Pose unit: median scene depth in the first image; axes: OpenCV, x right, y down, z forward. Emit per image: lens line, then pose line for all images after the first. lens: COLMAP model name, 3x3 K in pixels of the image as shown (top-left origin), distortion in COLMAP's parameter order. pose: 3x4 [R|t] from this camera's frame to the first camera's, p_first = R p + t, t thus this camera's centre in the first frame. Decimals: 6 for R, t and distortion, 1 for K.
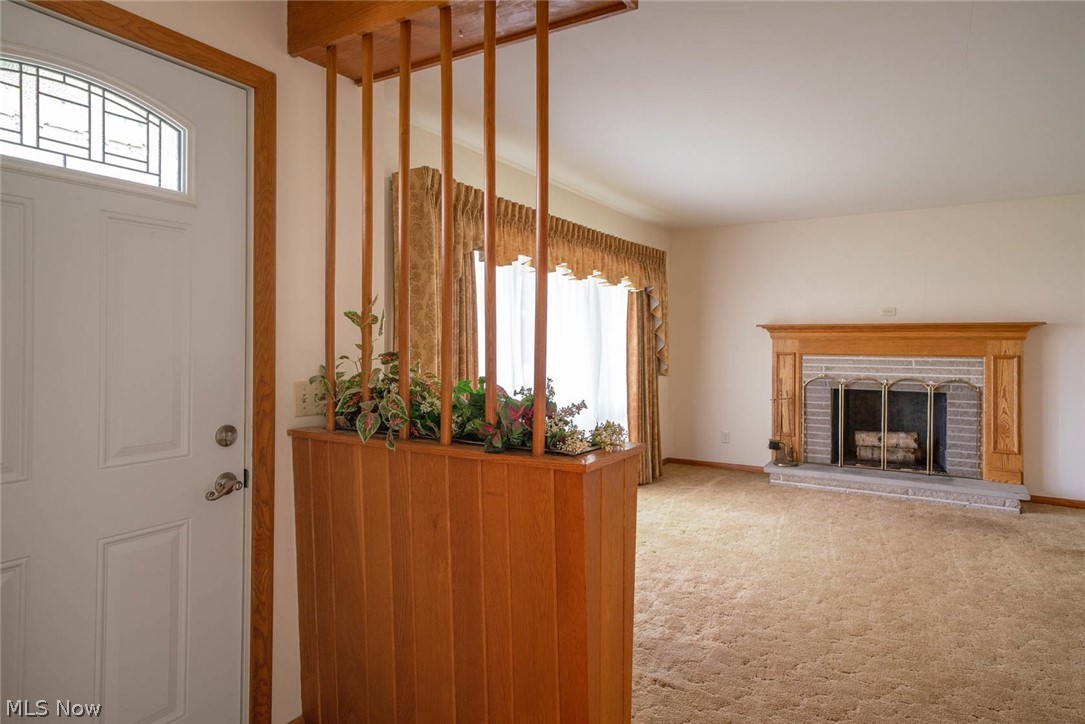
lens RADIAL K [[627.5, 0, 565.5], [0, 627.5, 338.6], [0, 0, 1]] dist [0.039258, -0.001079]
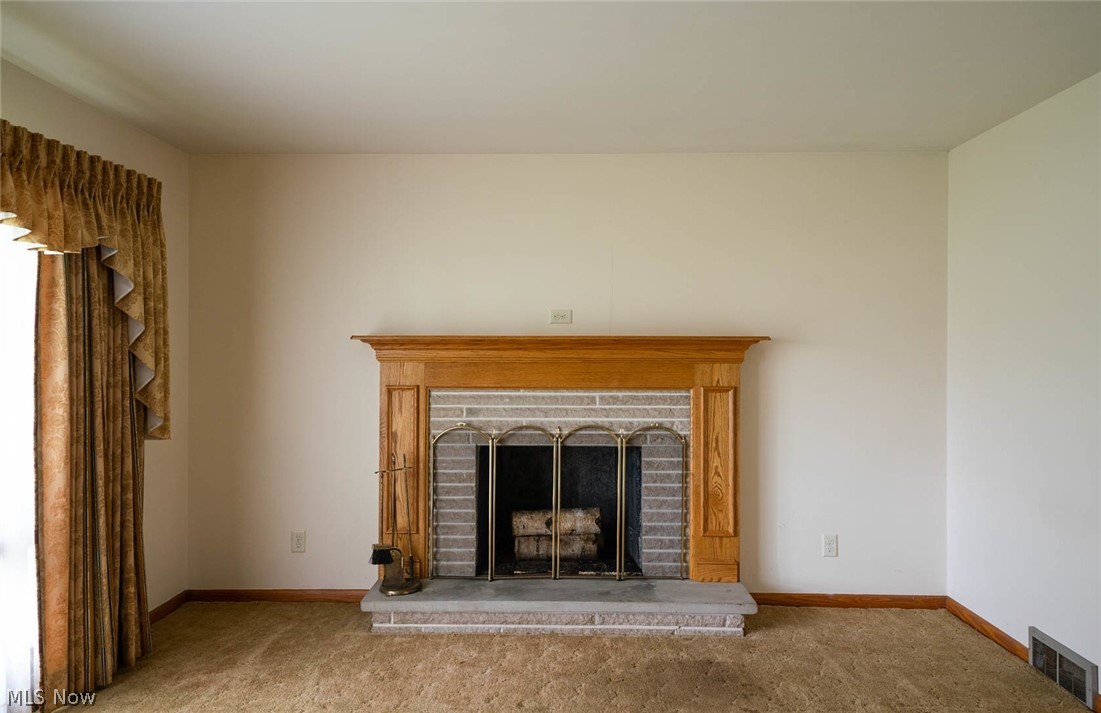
lens RADIAL K [[738.6, 0, 544.2], [0, 738.6, 377.0], [0, 0, 1]] dist [0.032019, 0.003849]
pose [[0.881554, -0.017674, 0.471751, 0.161719], [-0.000418, 0.999269, 0.038218, -0.011528], [-0.472082, -0.033888, 0.880903, 0.388150]]
